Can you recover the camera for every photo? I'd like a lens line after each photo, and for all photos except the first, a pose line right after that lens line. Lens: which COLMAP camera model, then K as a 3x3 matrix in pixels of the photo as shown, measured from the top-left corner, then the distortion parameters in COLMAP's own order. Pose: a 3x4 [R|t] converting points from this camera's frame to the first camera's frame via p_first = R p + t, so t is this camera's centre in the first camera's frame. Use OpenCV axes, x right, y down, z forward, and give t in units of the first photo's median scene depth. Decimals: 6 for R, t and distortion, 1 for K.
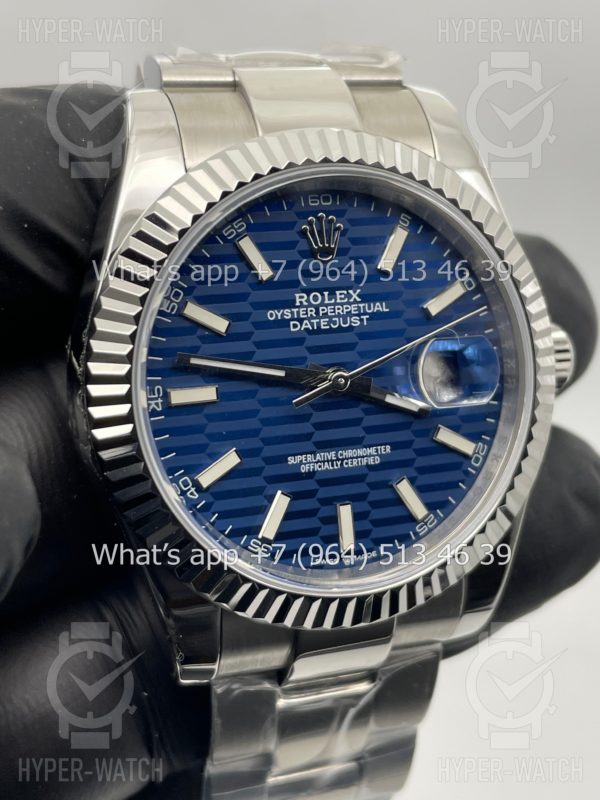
lens RADIAL K [[1291.4, 0, 294.8], [0, 1291.4, 400.7], [0, 0, 1]] dist [0.104688, 0.000000]
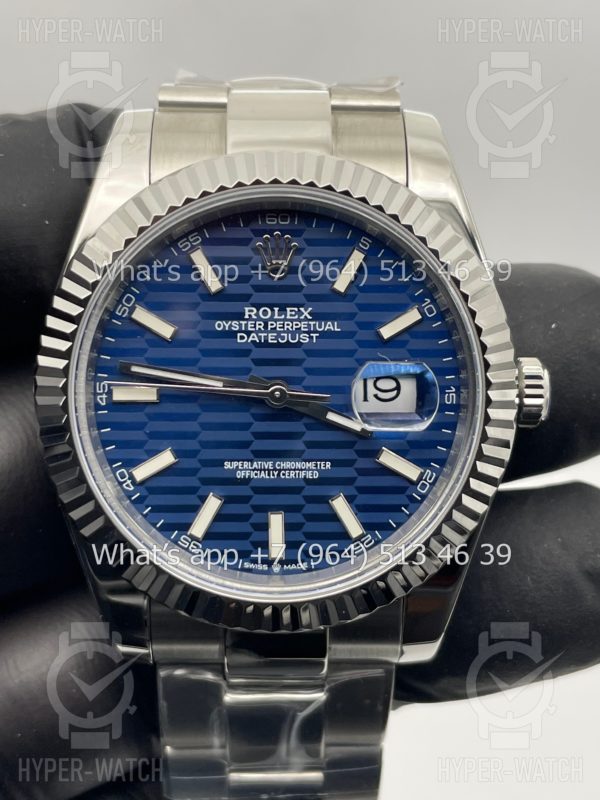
lens RADIAL K [[1291.4, 0, 300.4], [0, 1291.4, 399.9], [0, 0, 1]] dist [0.104688, 0.000000]
pose [[0.948645, 0.094843, -0.301792, 0.360624], [-0.096526, 0.995286, 0.009366, -0.021777], [0.301258, 0.020246, 0.953328, 0.017812]]
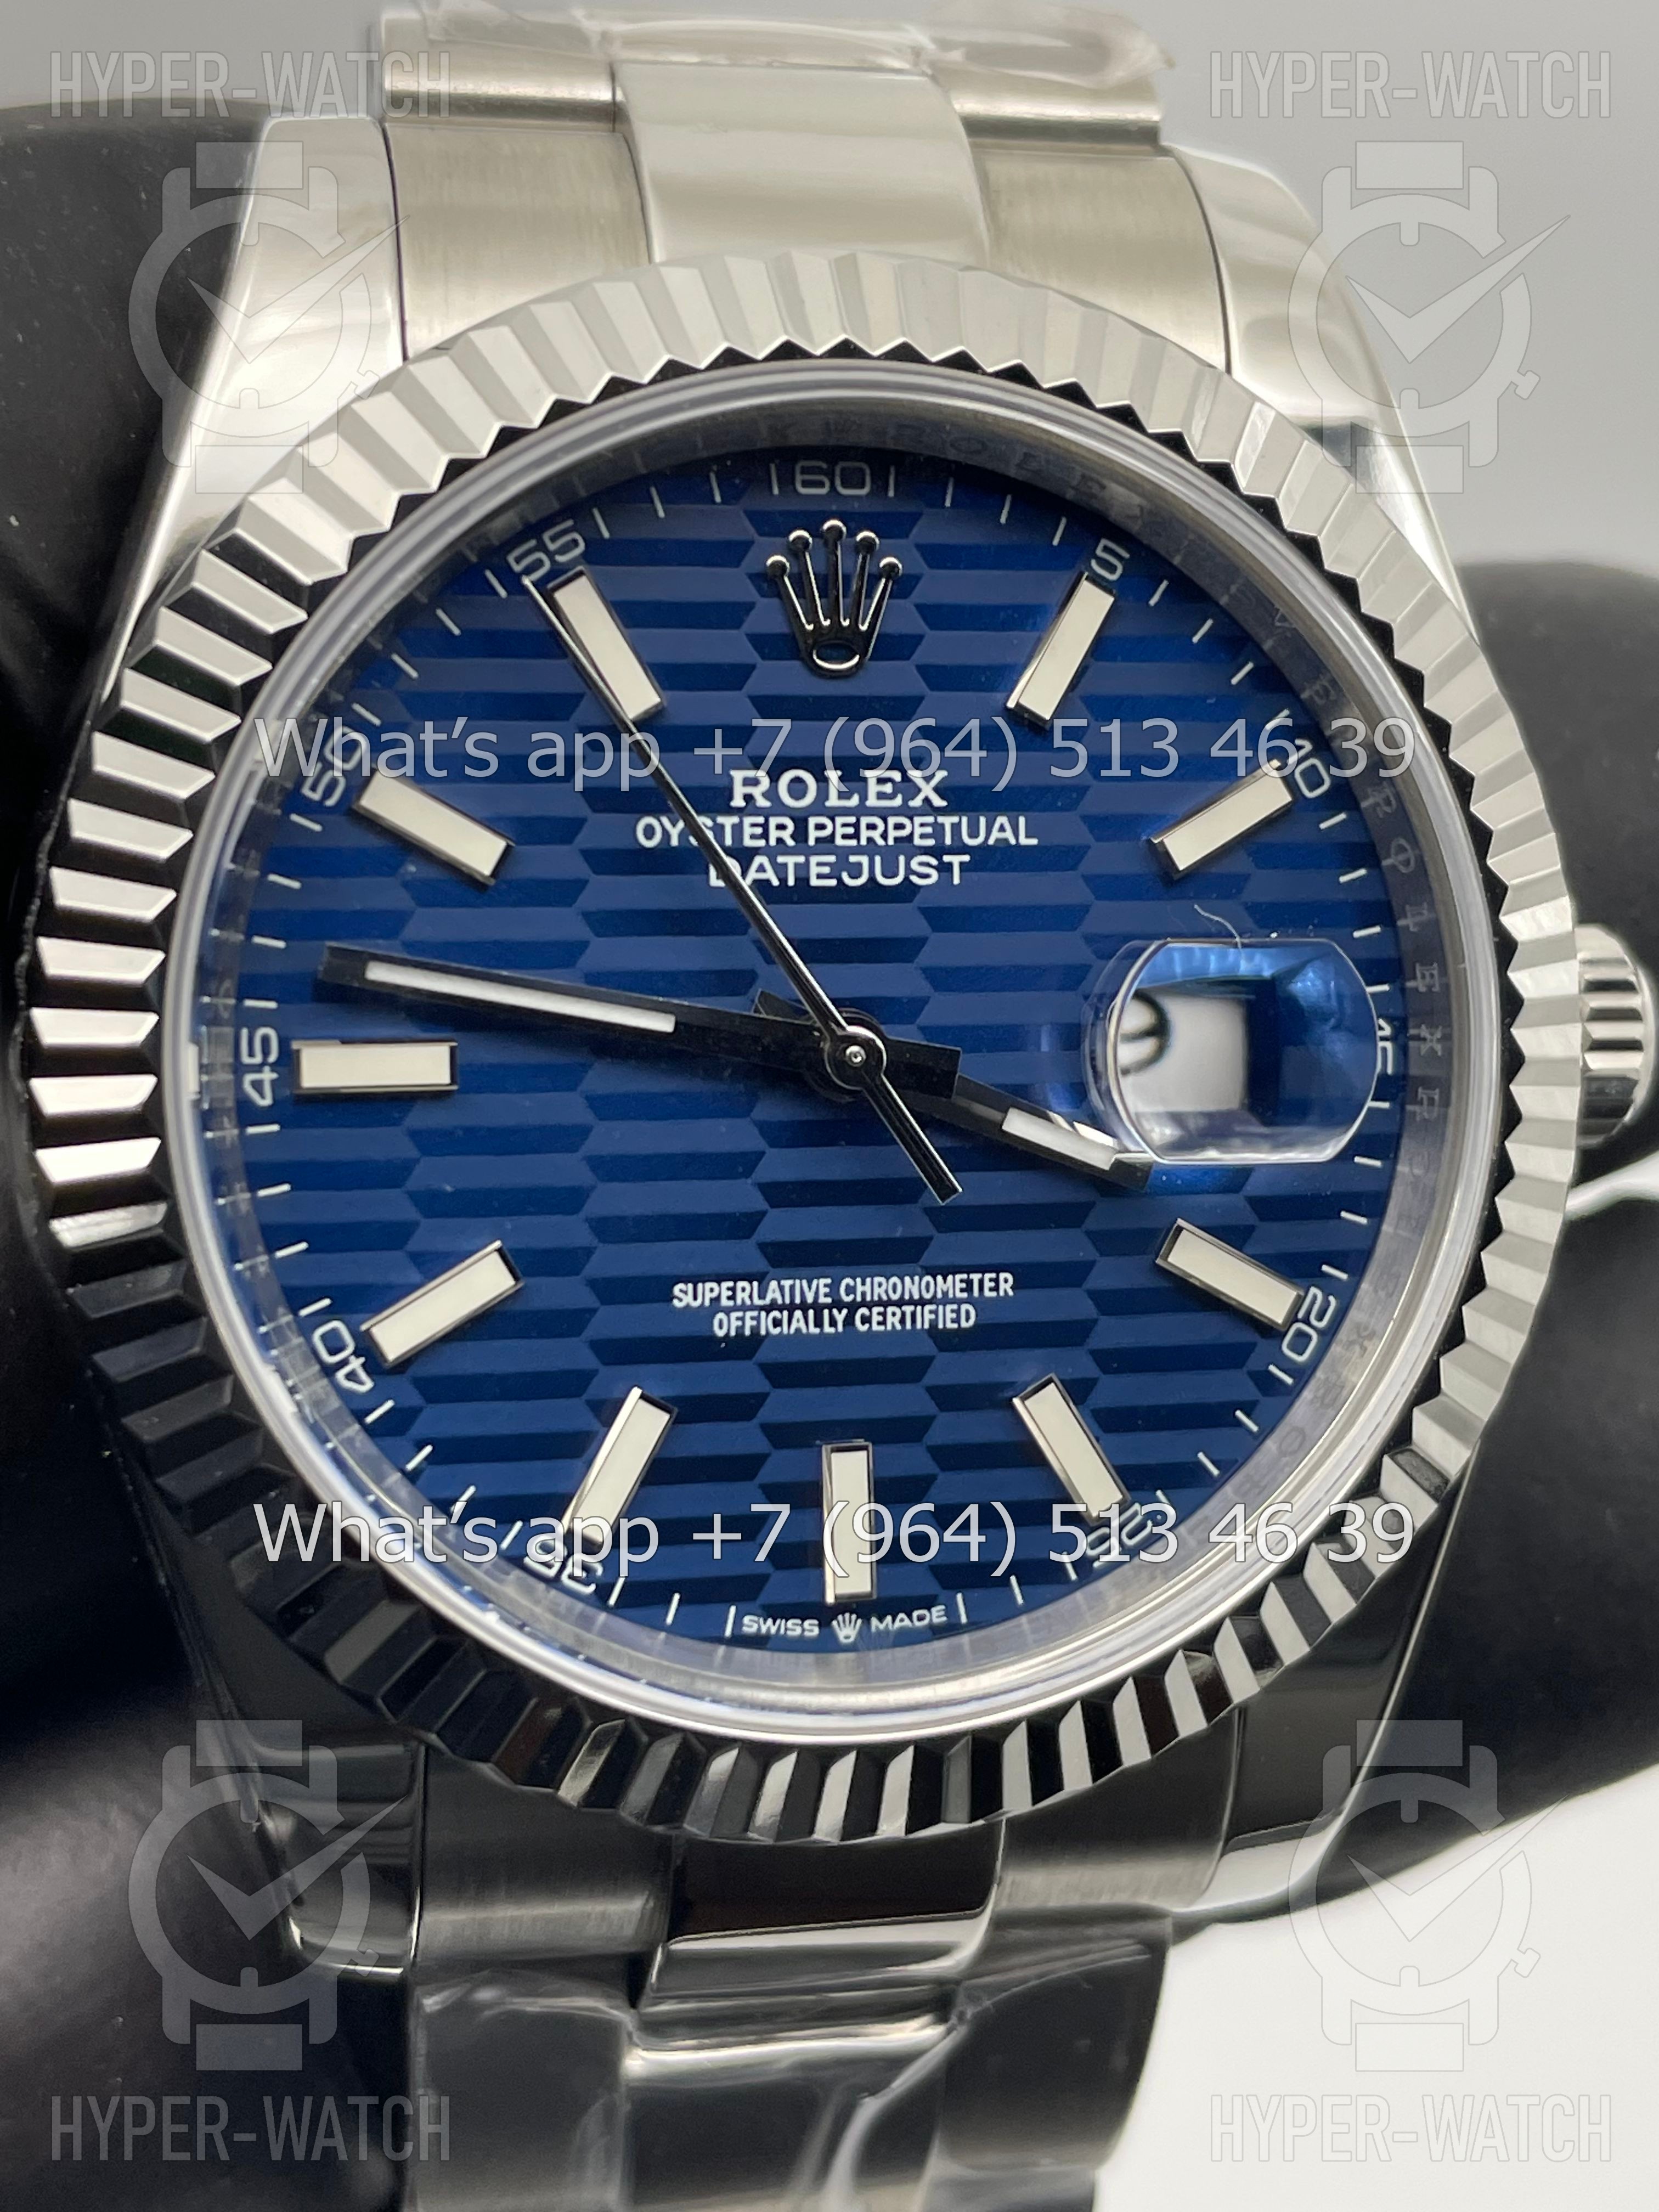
lens RADIAL K [[3570.8, 0, 818.6], [0, 3570.8, 1092.4], [0, 0, 1]] dist [0.104688, 0.000000]
pose [[0.991853, 0.068768, -0.107232, 0.118708], [-0.070881, 0.997356, -0.016014, 0.008263], [0.105848, 0.023484, 0.994105, 0.134255]]
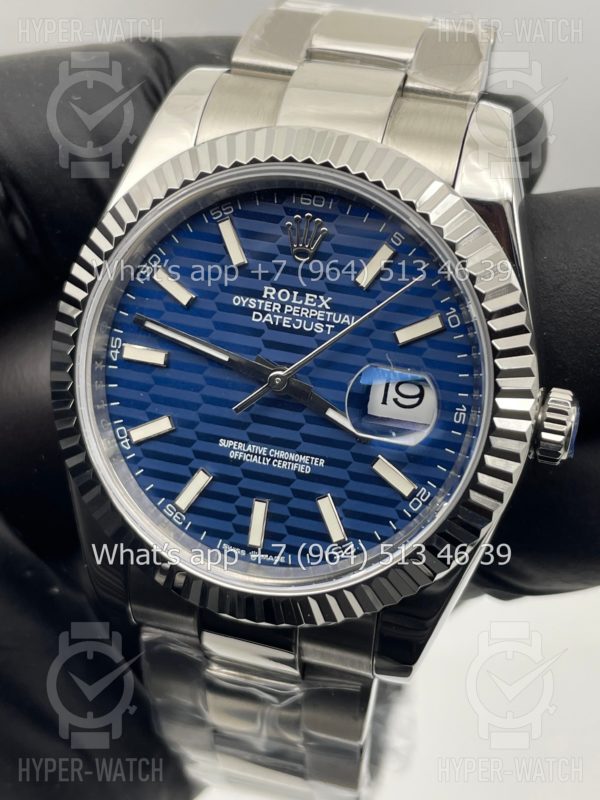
lens RADIAL K [[1291.4, 0, 300.7], [0, 1291.4, 401.1], [0, 0, 1]] dist [0.104688, 0.000000]
pose [[0.814364, 0.270377, -0.513524, 0.559128], [-0.258943, 0.961167, 0.095428, -0.098480], [0.519384, 0.055260, 0.852752, 0.154787]]
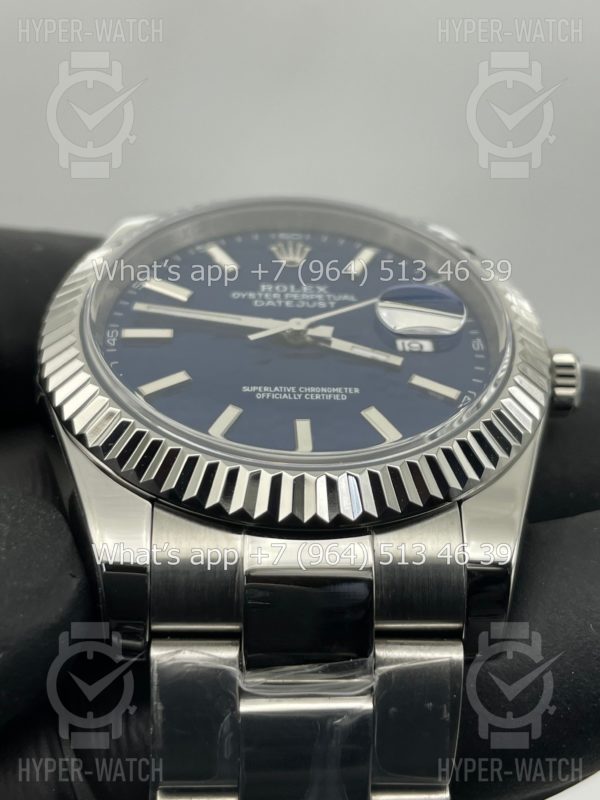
lens RADIAL K [[1291.4, 0, 300.8], [0, 1291.4, 401.7], [0, 0, 1]] dist [0.104688, 0.000000]
pose [[0.961453, -0.178992, -0.208736, 0.230178], [-0.047106, 0.640680, -0.766362, 0.770404], [0.270906, 0.746653, 0.607552, 0.435848]]
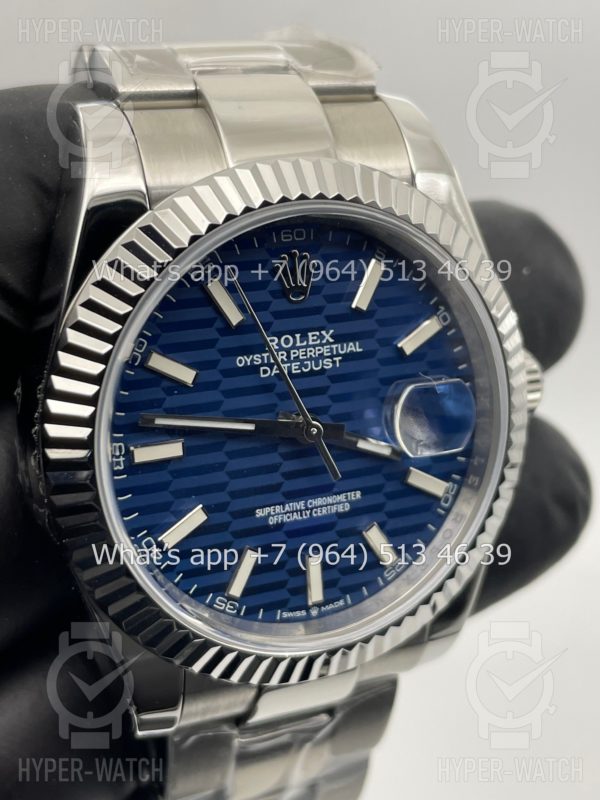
lens RADIAL K [[1291.4, 0, 304.0], [0, 1291.4, 399.0], [0, 0, 1]] dist [0.104688, 0.000000]
pose [[0.994266, 0.002006, 0.106921, -0.070531], [-0.014924, 0.992643, 0.120157, -0.148717], [-0.105893, -0.121064, 0.986980, 0.074206]]
